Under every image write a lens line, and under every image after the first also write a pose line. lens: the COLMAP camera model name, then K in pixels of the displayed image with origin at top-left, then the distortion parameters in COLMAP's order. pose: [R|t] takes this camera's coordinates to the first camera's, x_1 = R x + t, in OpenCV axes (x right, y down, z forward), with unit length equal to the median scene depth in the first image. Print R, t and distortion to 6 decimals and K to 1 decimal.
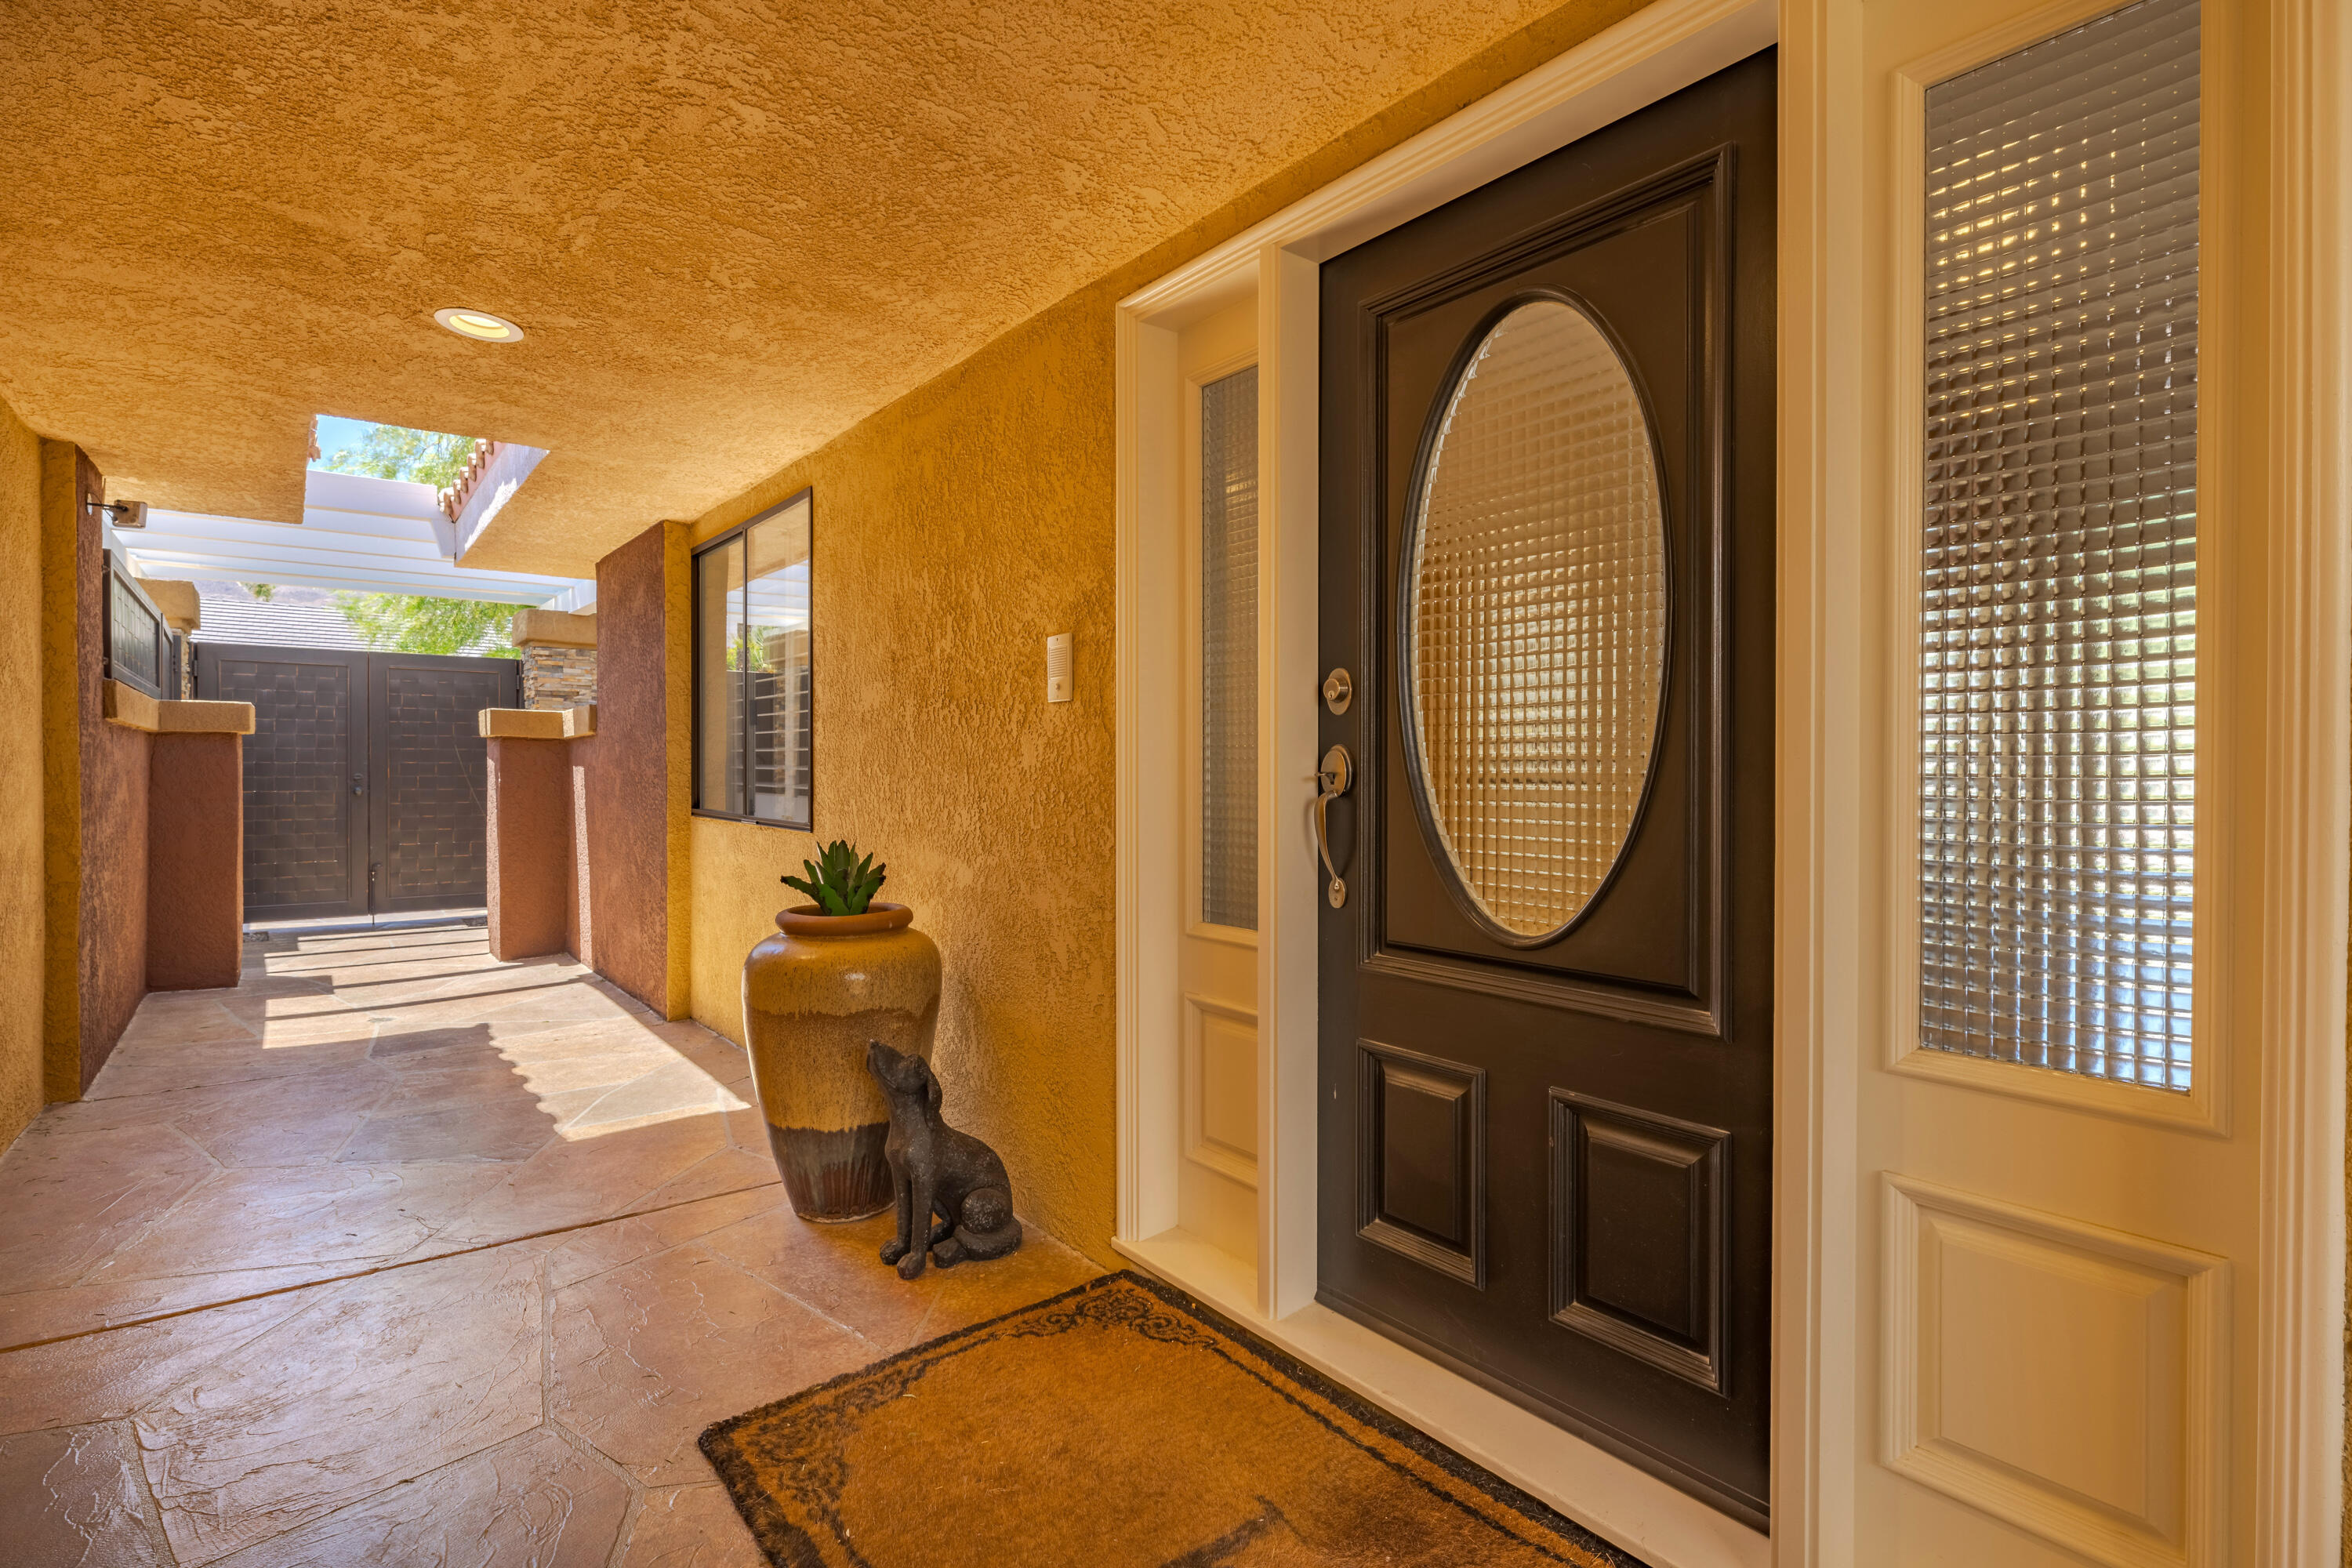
lens RADIAL K [[1166.8, 0, 1172.9], [0, 1166.8, 787.5], [0, 0, 1]] dist [0.020036, -0.000135]
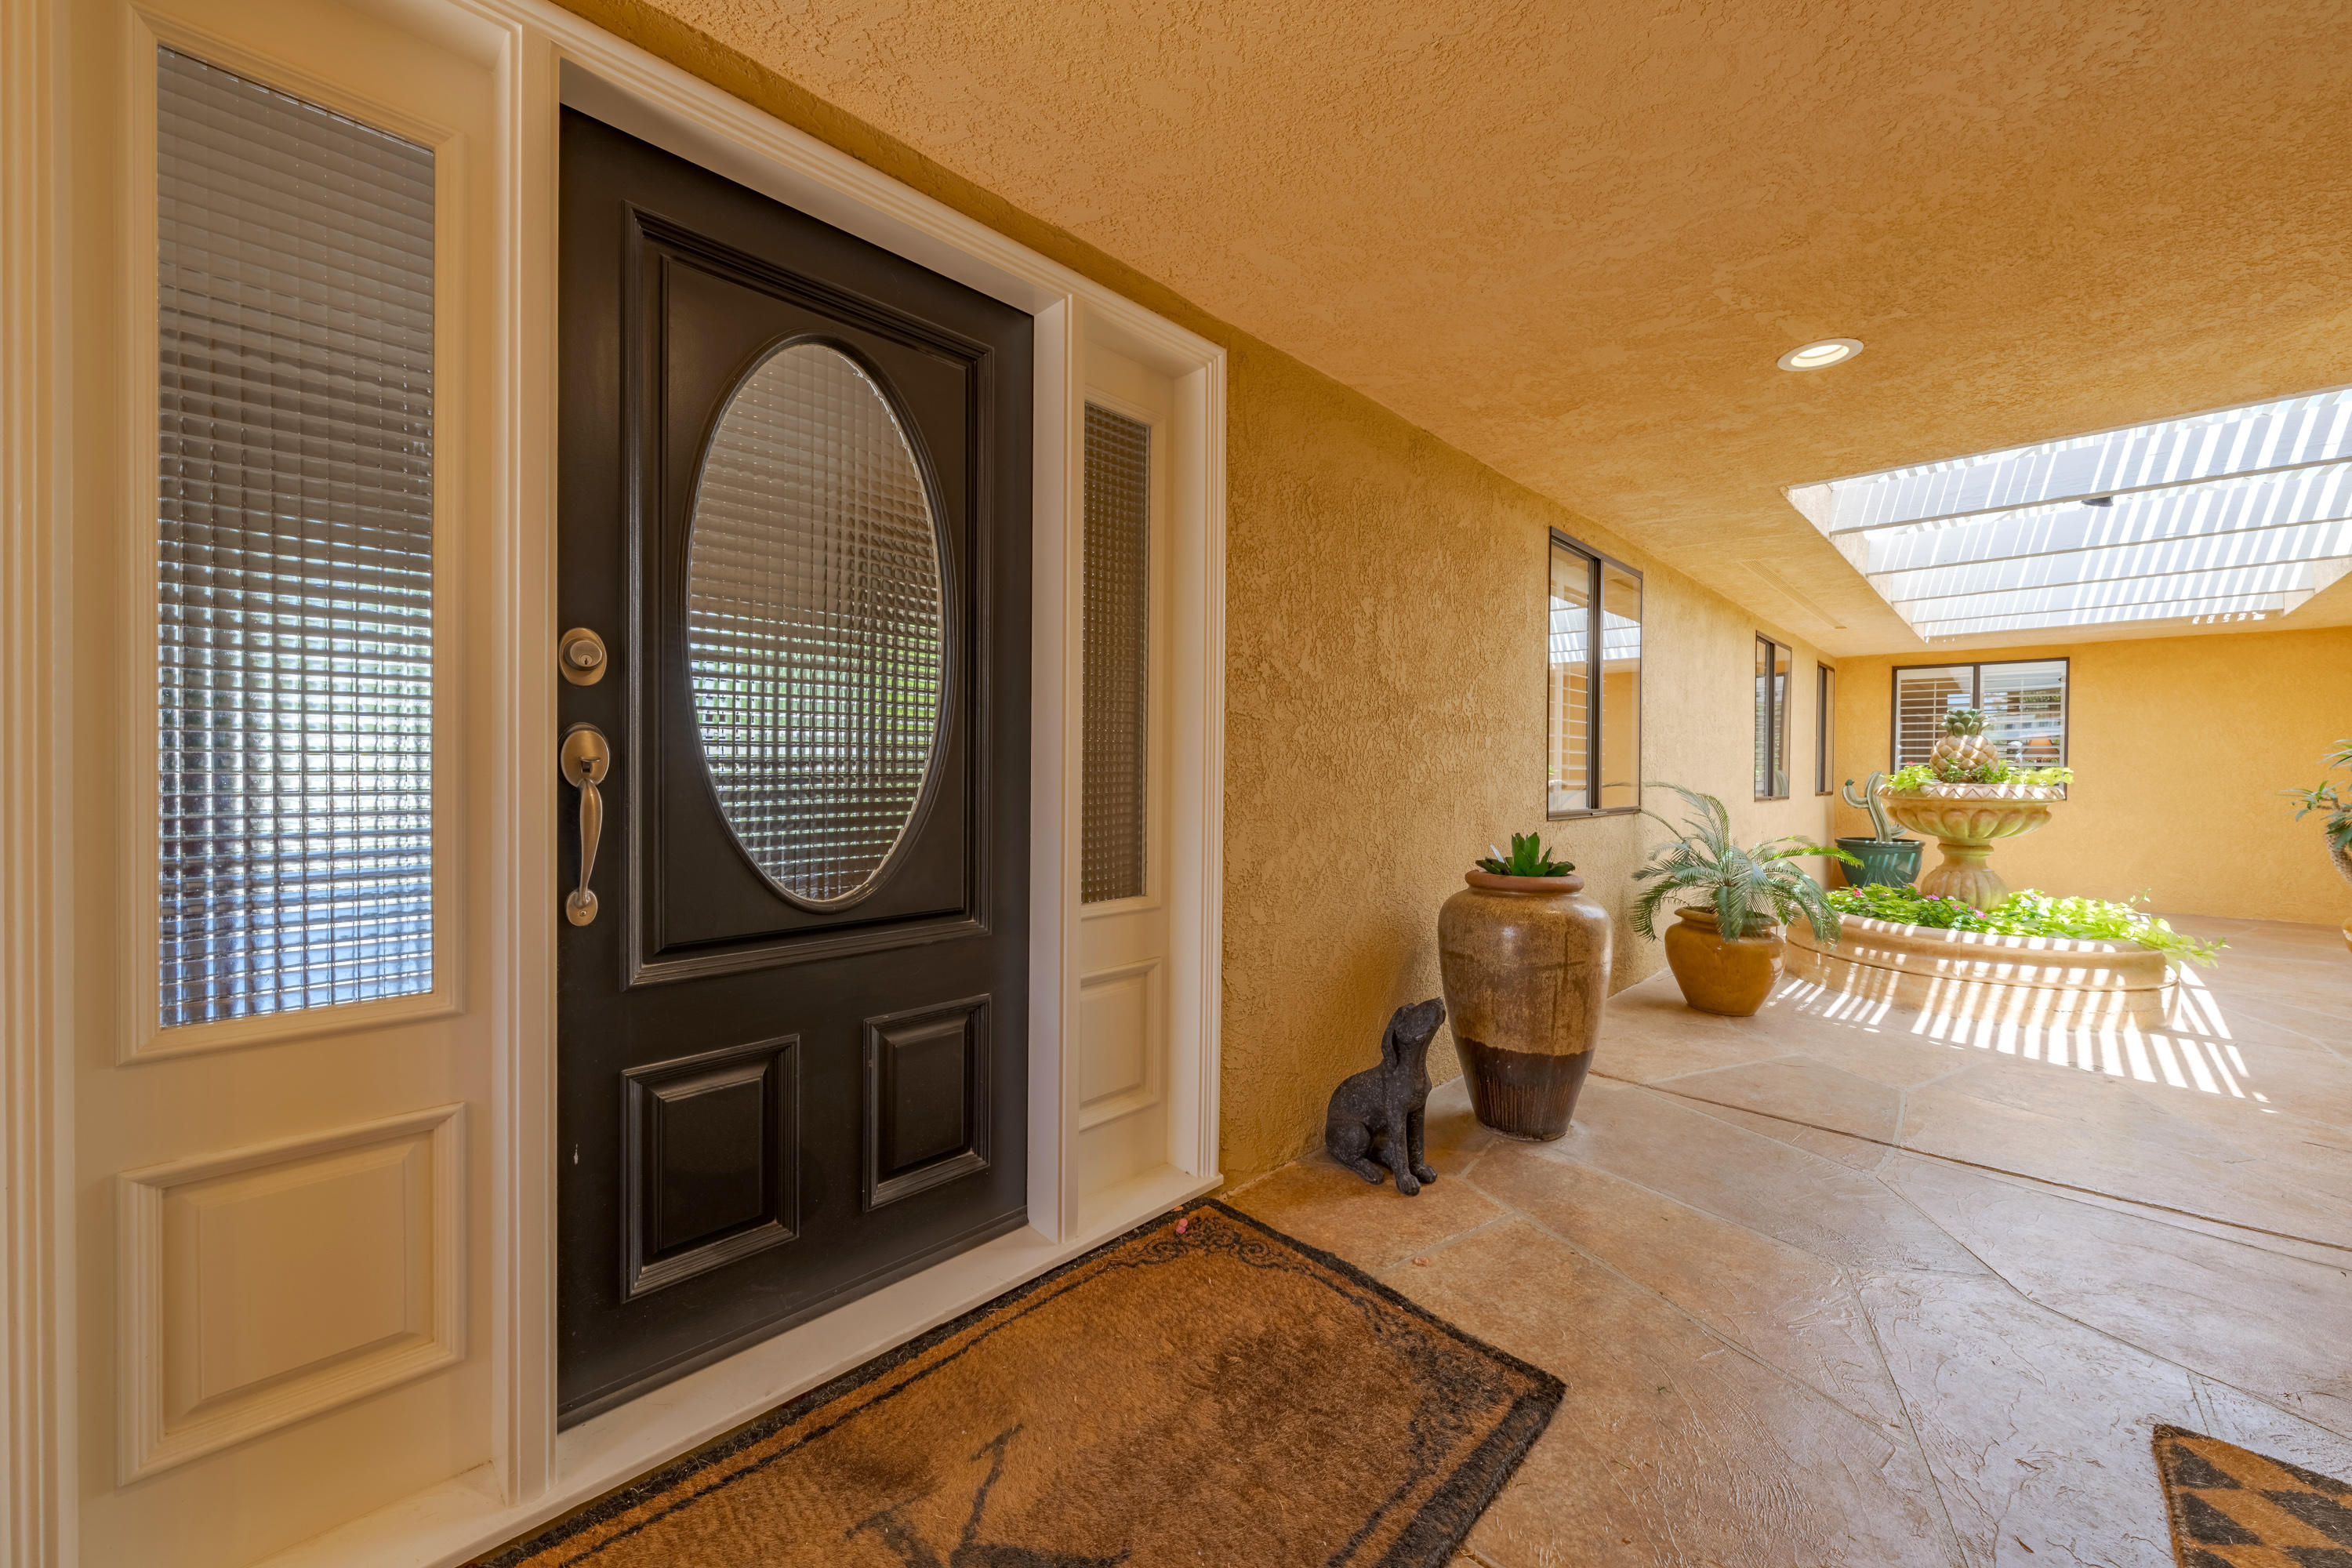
lens RADIAL K [[894.5, 0, 1179.2], [0, 894.5, 775.6], [0, 0, 1]] dist [-0.002286, 0.000466]
pose [[-0.147787, -0.021856, 0.988778, -0.548849], [-0.000231, 0.999757, 0.022064, -0.014976], [-0.989019, 0.003032, -0.147756, 0.708966]]
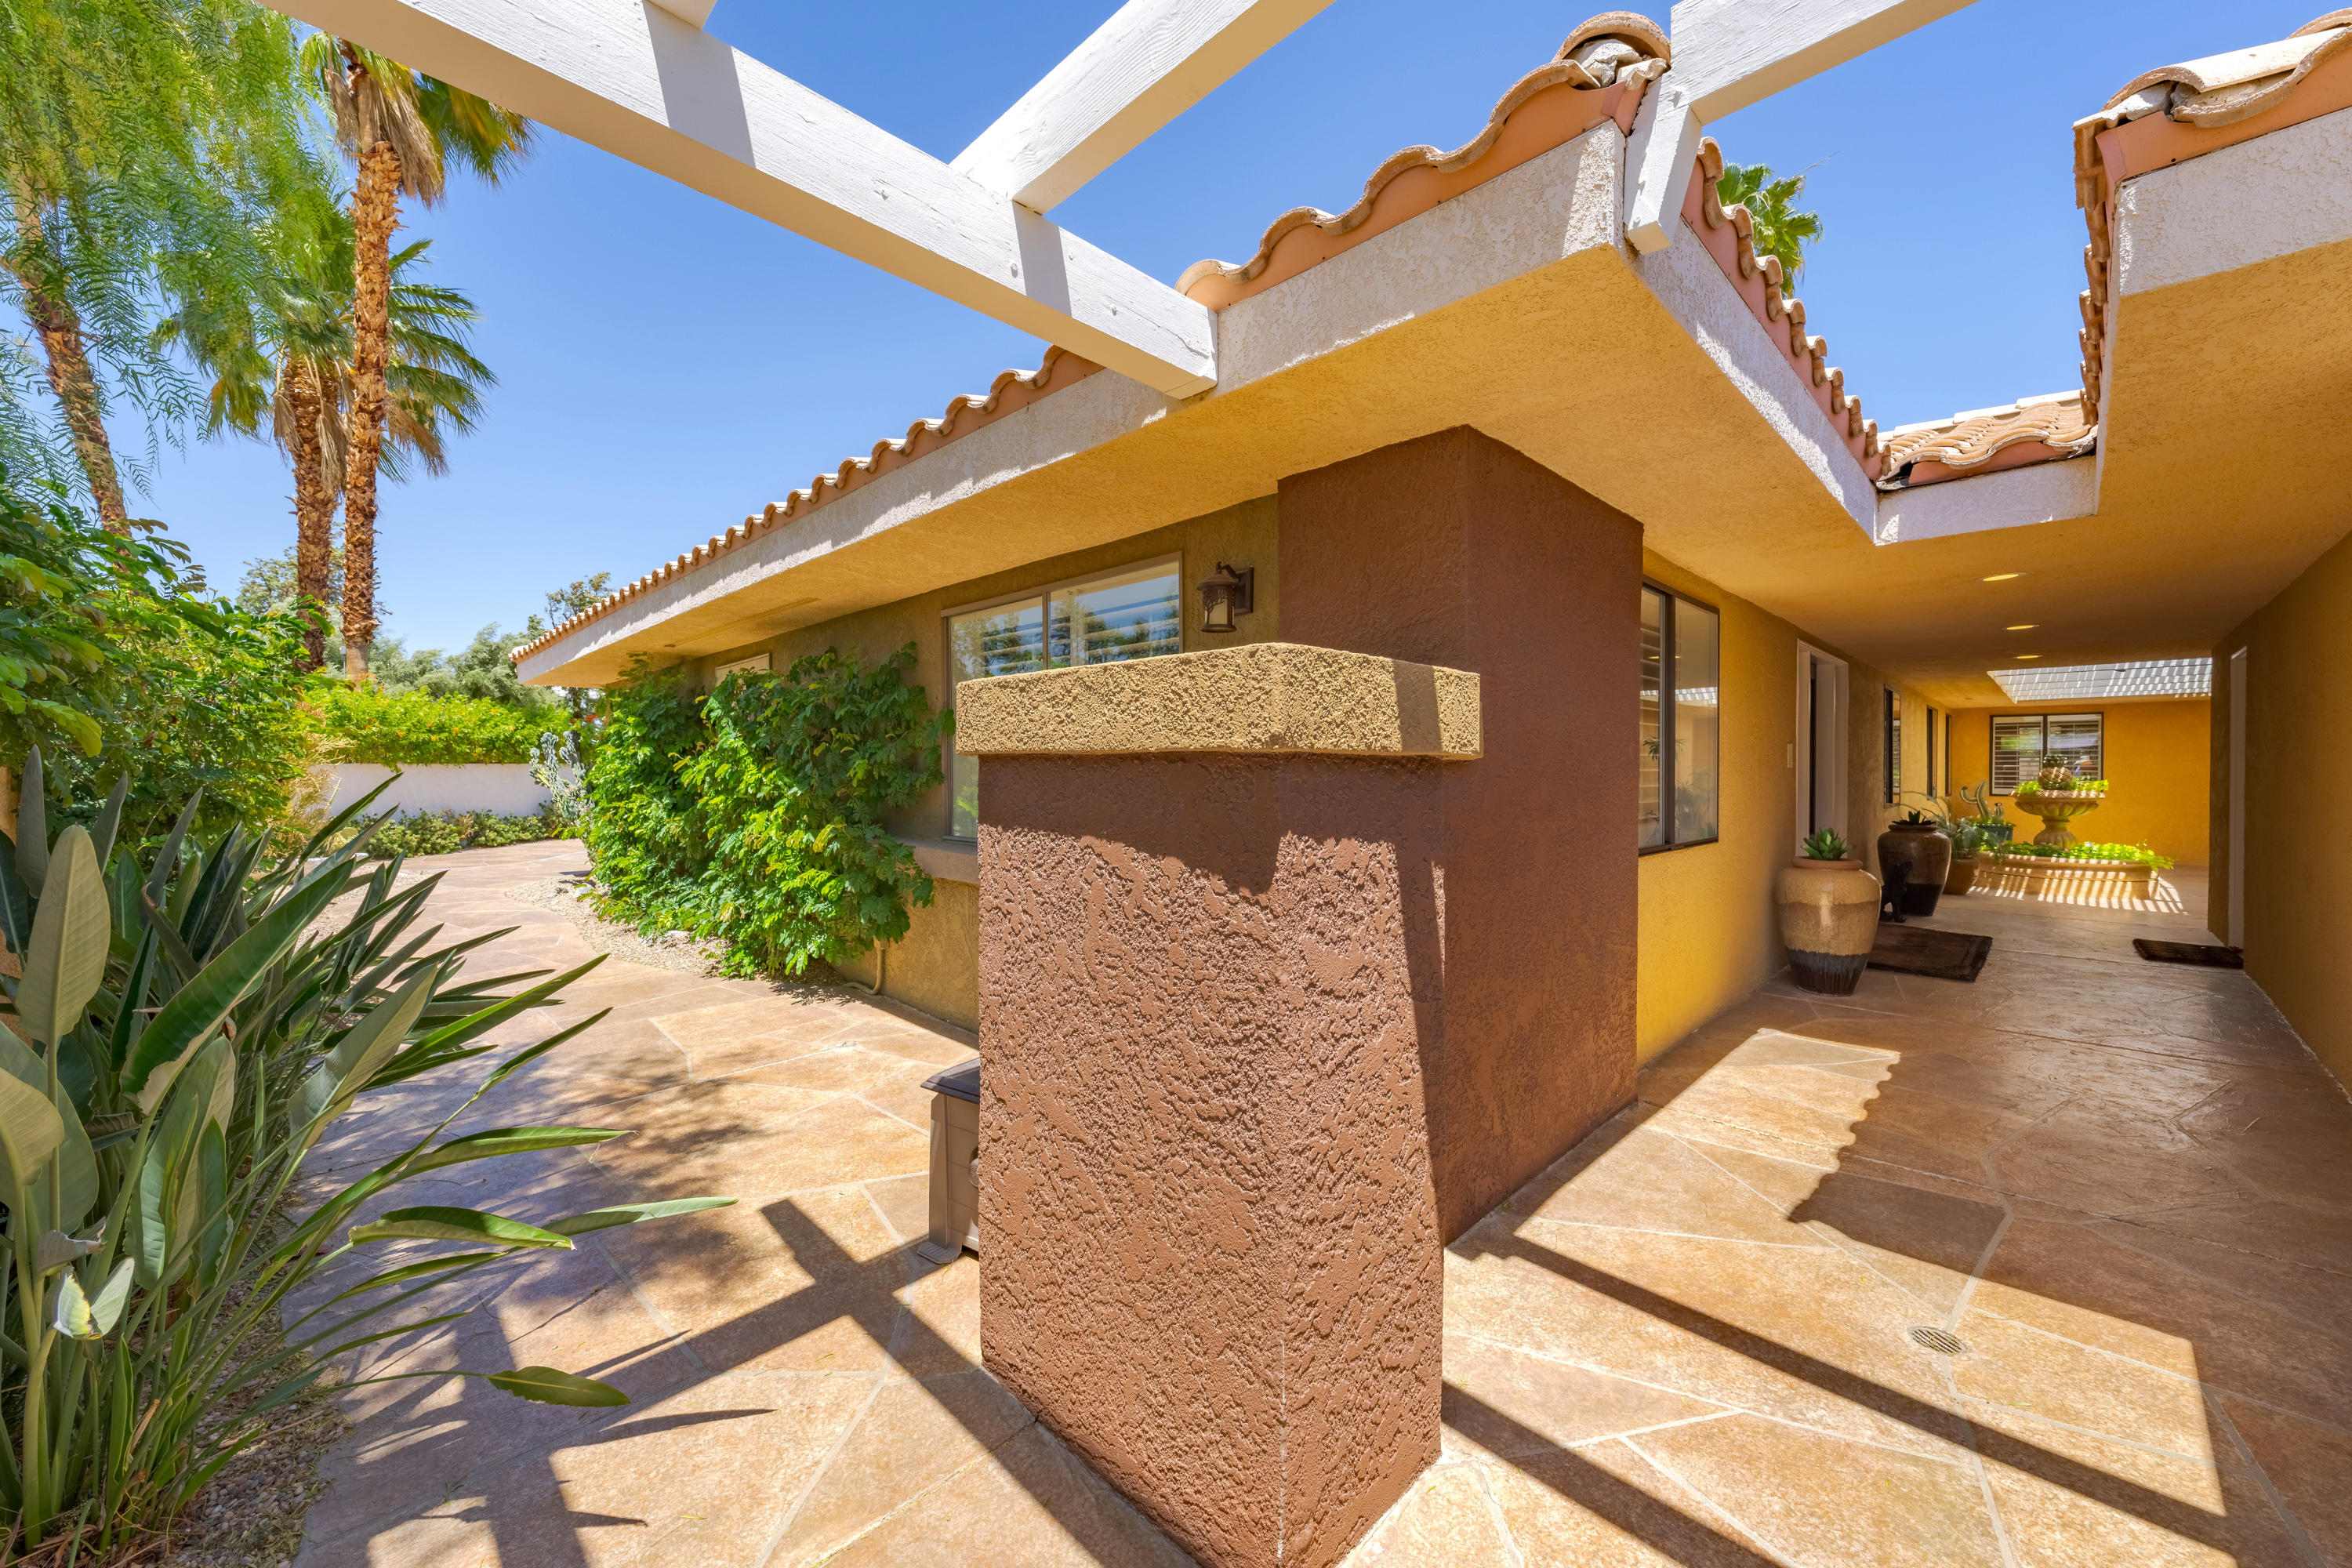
lens RADIAL K [[894.5, 0, 1179.0], [0, 894.5, 779.1], [0, 0, 1]] dist [-0.002286, 0.000466]
pose [[-0.134071, -0.020433, 0.990761, -2.590655], [0.007105, 0.999742, 0.021580, -0.136259], [-0.990946, 0.009933, -0.133892, 3.533217]]
